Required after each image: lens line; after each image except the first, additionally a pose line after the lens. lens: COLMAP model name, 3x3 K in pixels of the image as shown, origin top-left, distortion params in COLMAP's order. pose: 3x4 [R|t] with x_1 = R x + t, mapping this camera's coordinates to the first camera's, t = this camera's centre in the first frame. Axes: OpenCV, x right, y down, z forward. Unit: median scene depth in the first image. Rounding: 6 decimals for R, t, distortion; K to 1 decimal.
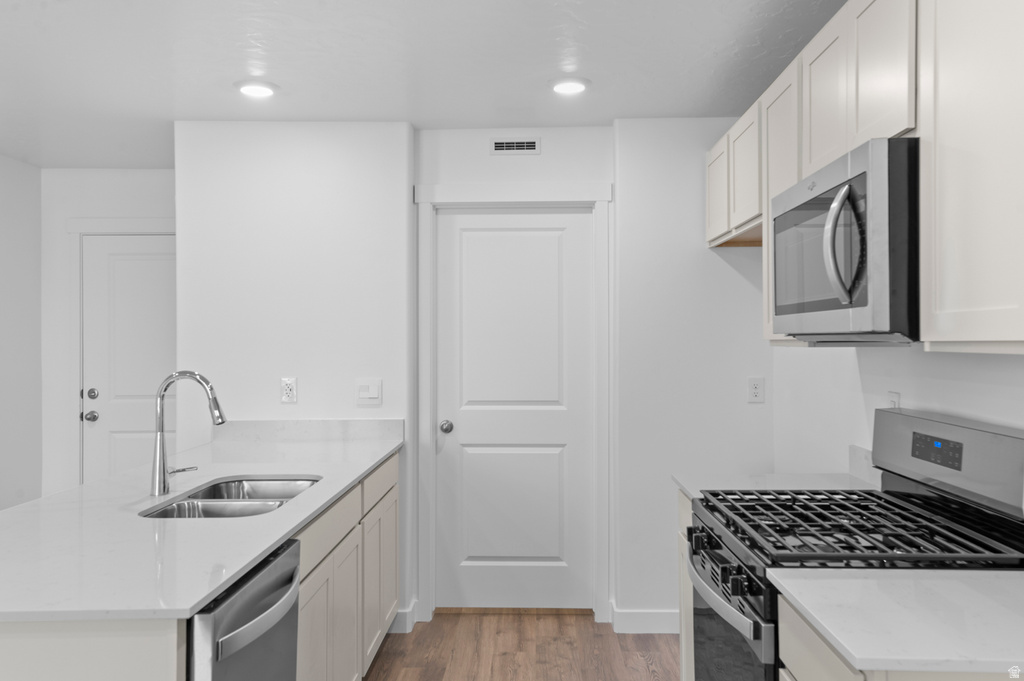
lens RADIAL K [[848.6, 0, 510.9], [0, 848.6, 336.4], [0, 0, 1]] dist [0.035626, 0.001515]
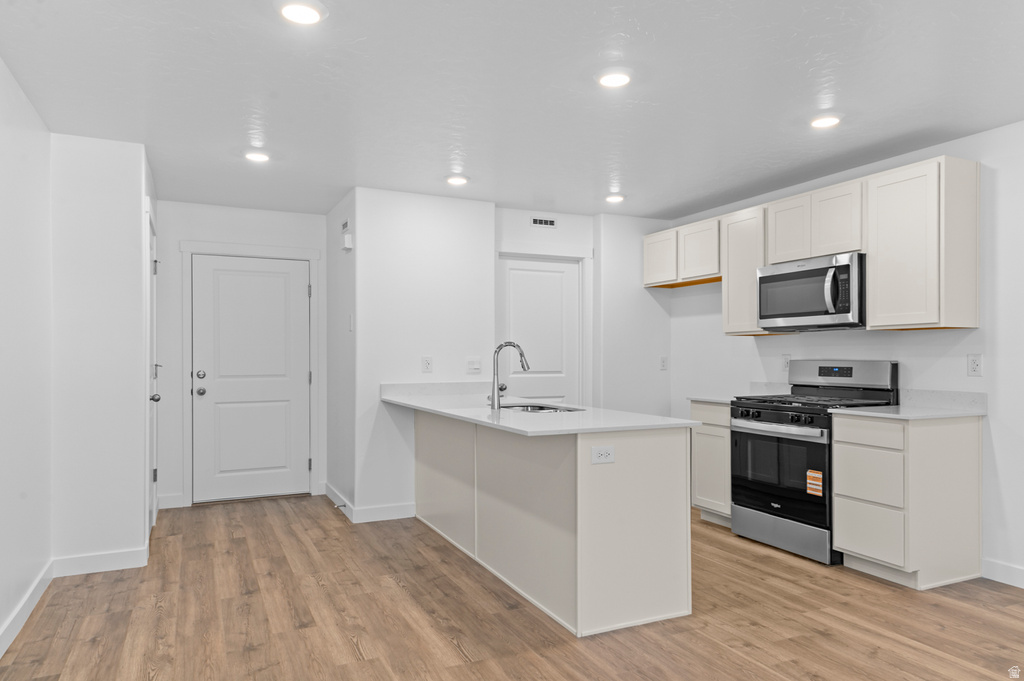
lens RADIAL K [[670.9, 0, 512.9], [0, 670.9, 363.4], [0, 0, 1]] dist [0.017766, 0.000826]
pose [[0.891745, -0.002440, 0.452531, -0.666312], [-0.002893, 0.999934, 0.011091, 0.046020], [-0.452529, -0.011199, 0.891680, -0.182633]]
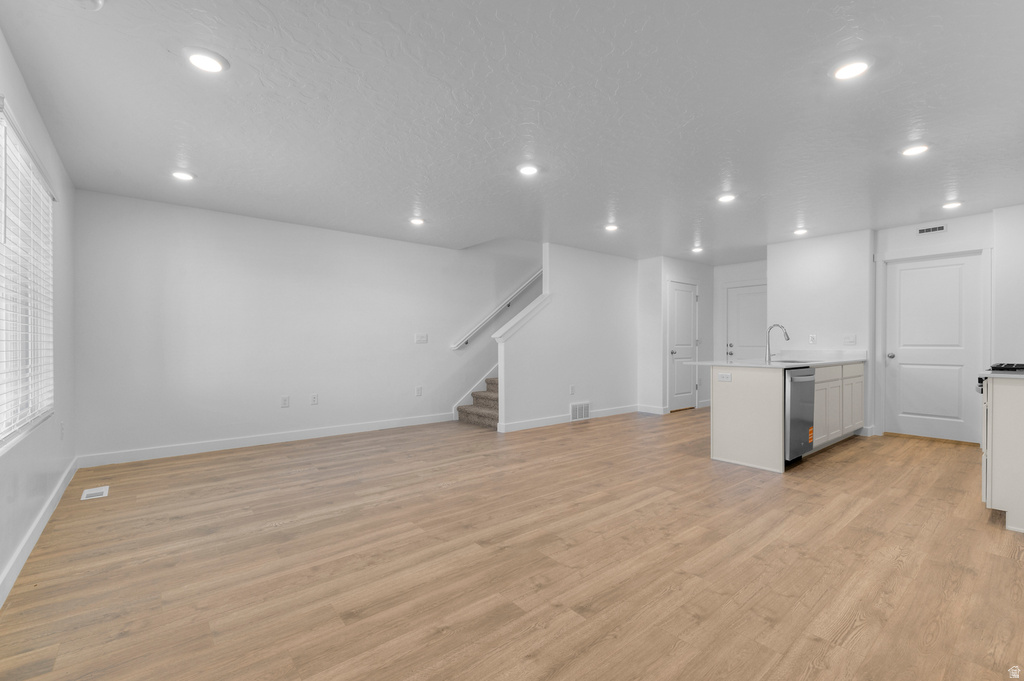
lens RADIAL K [[443.2, 0, 516.6], [0, 443.2, 345.4], [0, 0, 1]] dist [0.001514, -0.000319]
pose [[0.661676, 0.005922, -0.749766, 0.160095], [-0.000618, 0.999973, 0.007354, 0.071613], [0.749789, -0.004402, 0.661662, -0.589432]]
